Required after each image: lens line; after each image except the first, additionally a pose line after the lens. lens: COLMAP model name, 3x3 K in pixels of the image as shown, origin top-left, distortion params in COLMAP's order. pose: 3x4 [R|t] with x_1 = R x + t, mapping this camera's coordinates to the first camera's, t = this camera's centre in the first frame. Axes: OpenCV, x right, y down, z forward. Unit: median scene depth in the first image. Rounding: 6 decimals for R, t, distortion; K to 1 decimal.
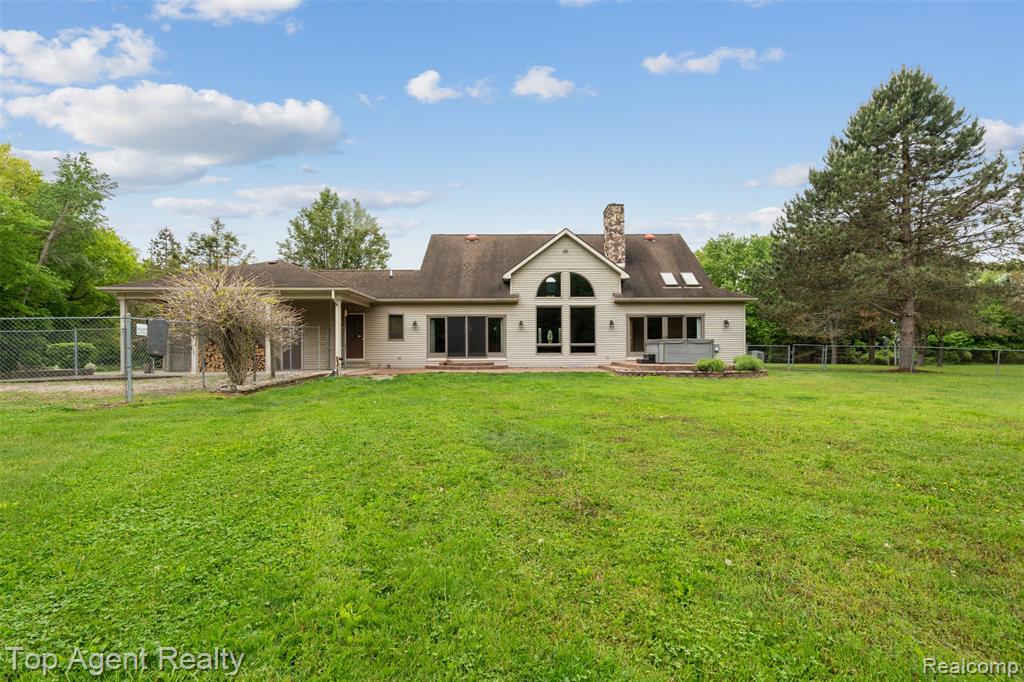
lens RADIAL K [[479.8, 0, 512.0], [0, 479.8, 341.0], [0, 0, 1]] dist [-0.014335, 0.000749]
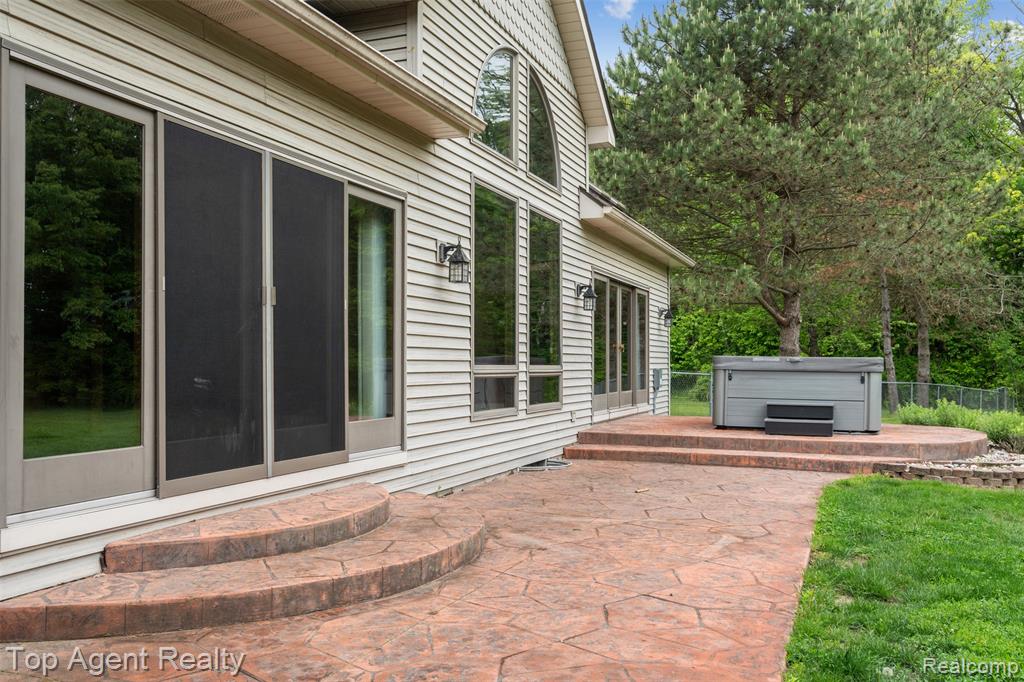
lens RADIAL K [[887.7, 0, 512.0], [0, 887.7, 341.0], [0, 0, 1]] dist [-0.011311, -0.002302]
pose [[0.352307, 0.032351, 0.935325, -0.337787], [-0.019572, 0.999438, -0.027197, 0.005992], [-0.935680, -0.008725, 0.352742, 0.988101]]
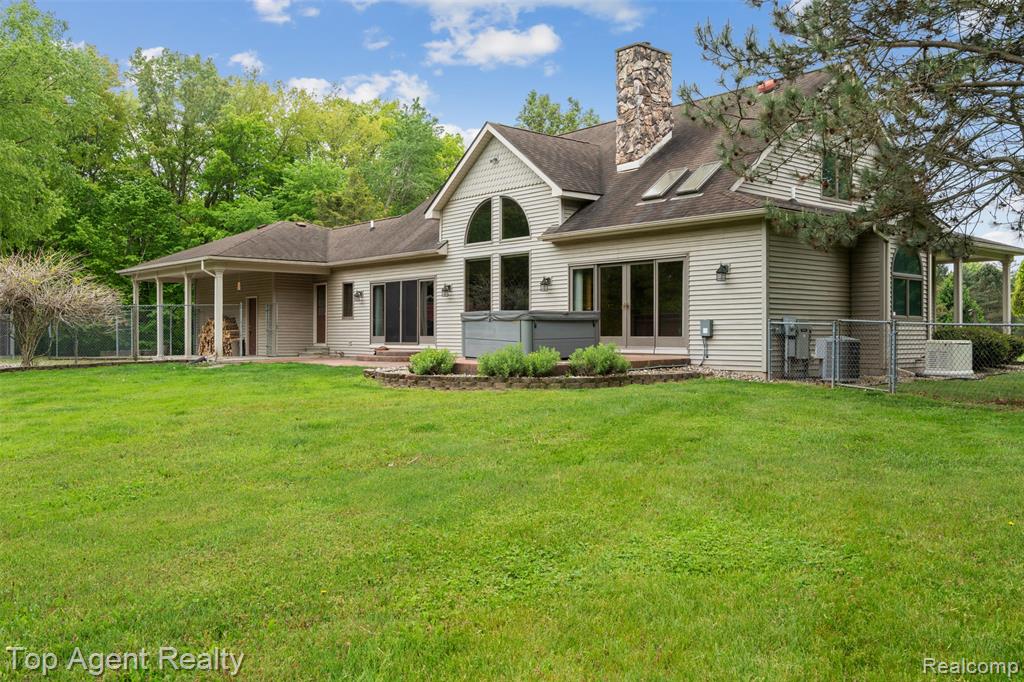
lens RADIAL K [[887.7, 0, 512.0], [0, 887.7, 341.0], [0, 0, 1]] dist [-0.011311, -0.002302]
pose [[0.660990, 0.008979, -0.750341, 1.074666], [0.011590, 0.999687, 0.022173, 0.006745], [0.750305, -0.023352, 0.660679, 0.356343]]
